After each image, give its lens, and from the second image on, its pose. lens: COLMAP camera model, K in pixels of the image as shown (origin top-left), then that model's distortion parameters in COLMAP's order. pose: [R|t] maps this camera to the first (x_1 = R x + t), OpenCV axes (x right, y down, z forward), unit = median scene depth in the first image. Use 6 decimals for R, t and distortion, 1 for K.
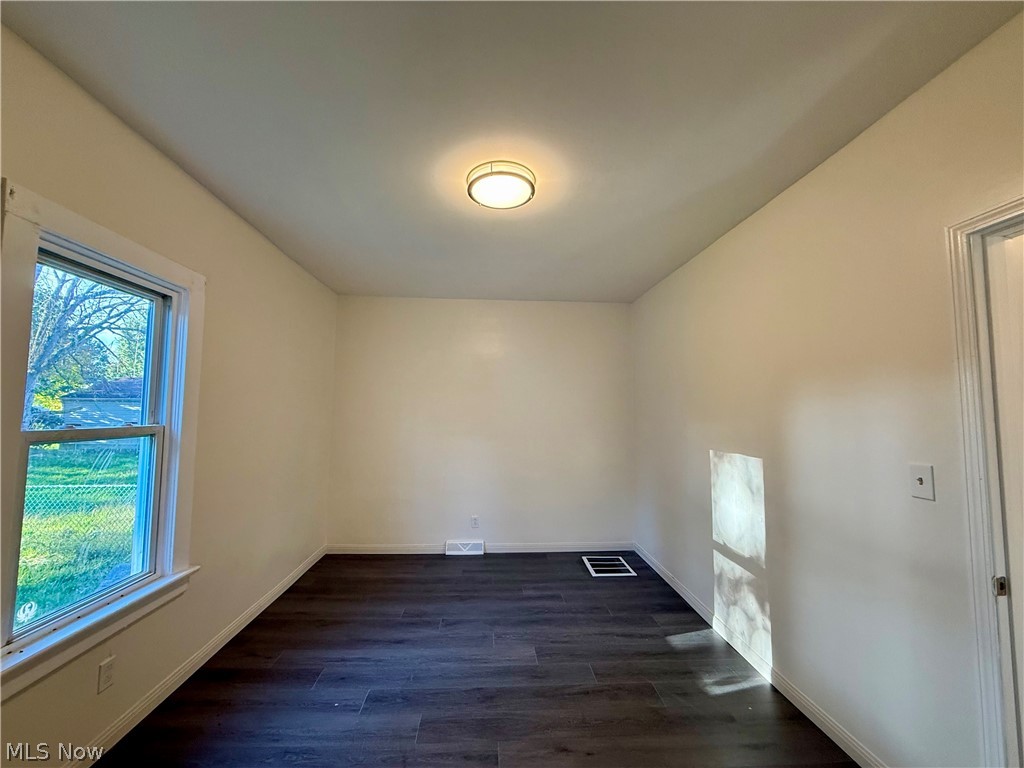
lens RADIAL K [[404.1, 0, 510.6], [0, 404.1, 386.1], [0, 0, 1]] dist [-0.000483, 0.000174]
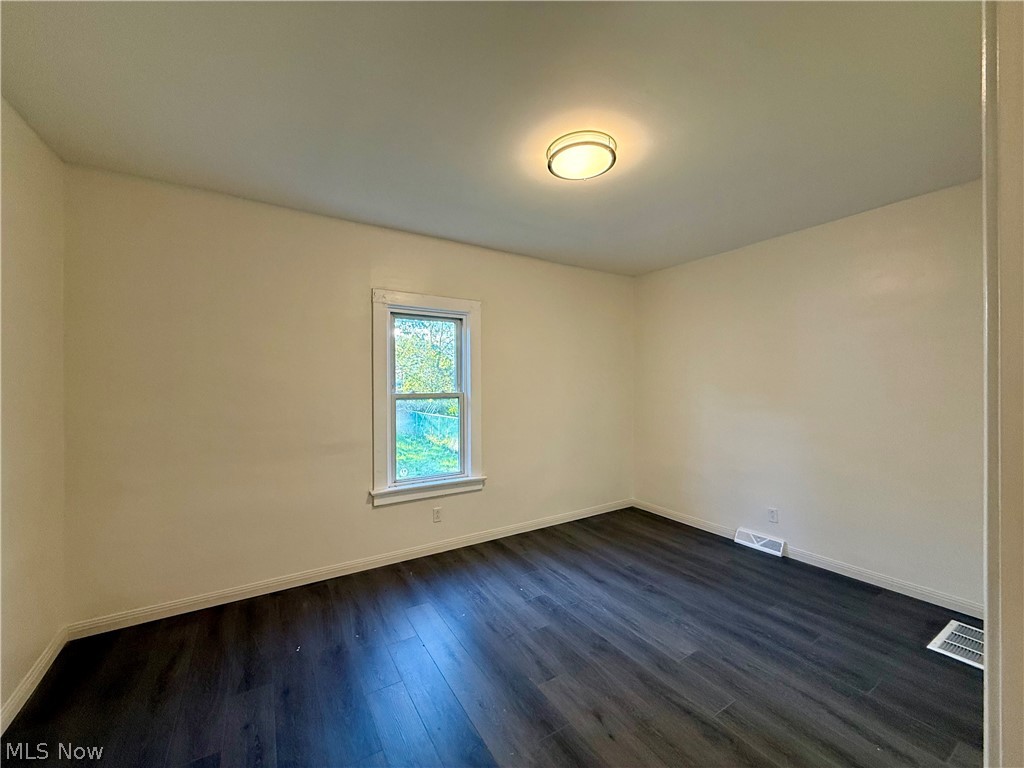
lens RADIAL K [[404.1, 0, 507.3], [0, 404.1, 383.2], [0, 0, 1]] dist [-0.000483, 0.000174]
pose [[0.470309, -0.015041, -0.882373, 0.568466], [0.068203, 0.997484, 0.019350, 0.026701], [0.879862, -0.069281, 0.470152, 0.240525]]
